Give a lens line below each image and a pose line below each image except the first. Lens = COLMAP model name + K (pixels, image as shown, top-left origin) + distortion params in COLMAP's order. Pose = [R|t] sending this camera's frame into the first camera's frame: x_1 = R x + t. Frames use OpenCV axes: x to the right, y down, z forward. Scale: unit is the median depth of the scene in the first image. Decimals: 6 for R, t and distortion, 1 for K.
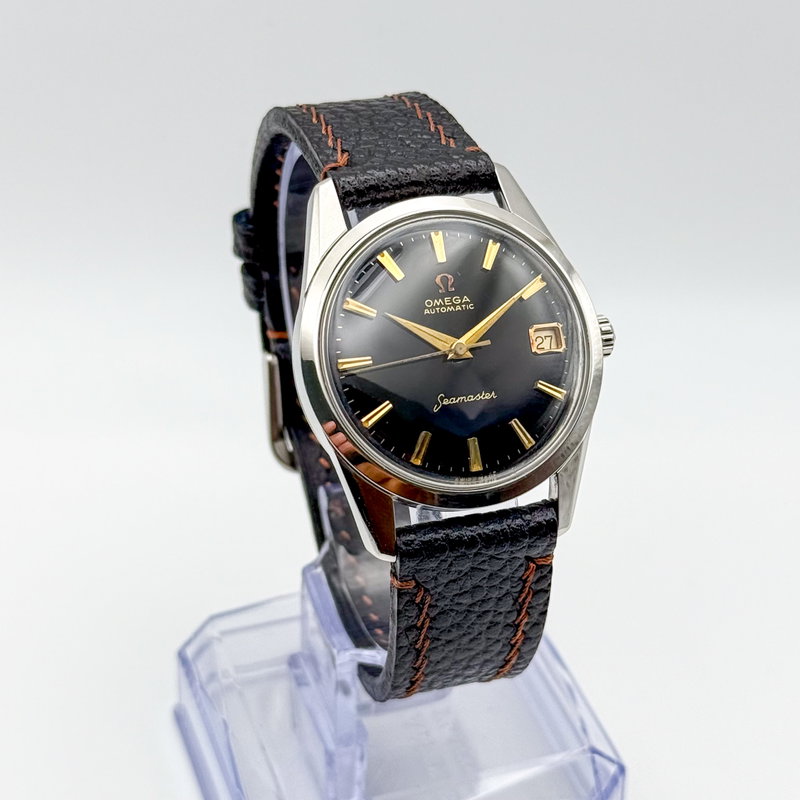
lens RADIAL K [[2046.5, 0, 400.0], [0, 2046.5, 400.0], [0, 0, 1]] dist [0.032177, -0.173753]
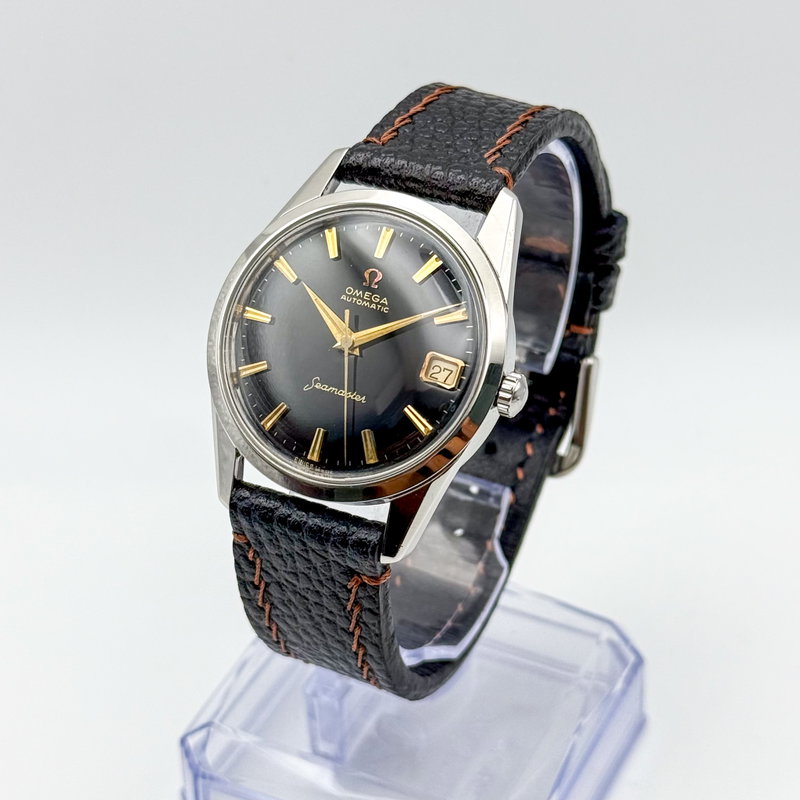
lens RADIAL K [[2046.5, 0, 400.0], [0, 2046.5, 400.0], [0, 0, 1]] dist [0.032177, -0.173753]
pose [[0.706094, 0.375762, -0.600196, 0.641550], [-0.366231, 0.919214, 0.144640, -0.149343], [0.606058, 0.117681, 0.786667, 0.228367]]
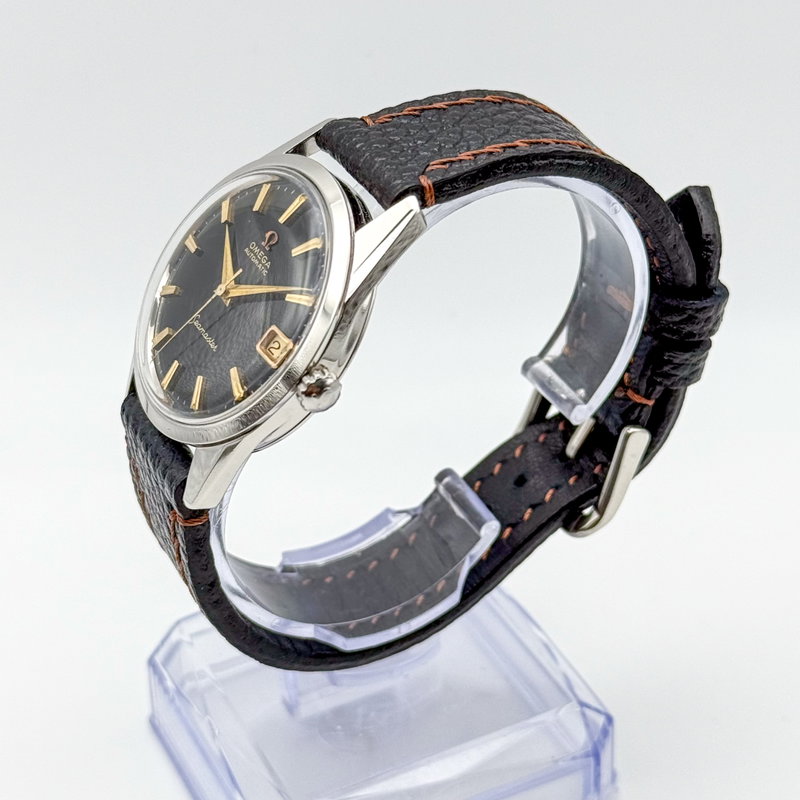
lens RADIAL K [[2046.5, 0, 400.0], [0, 2046.5, 400.0], [0, 0, 1]] dist [0.032177, -0.173753]
pose [[0.117956, 0.535312, -0.836378, 0.903509], [-0.524553, 0.748746, 0.405245, -0.434786], [0.843167, 0.390923, 0.369119, 0.701251]]
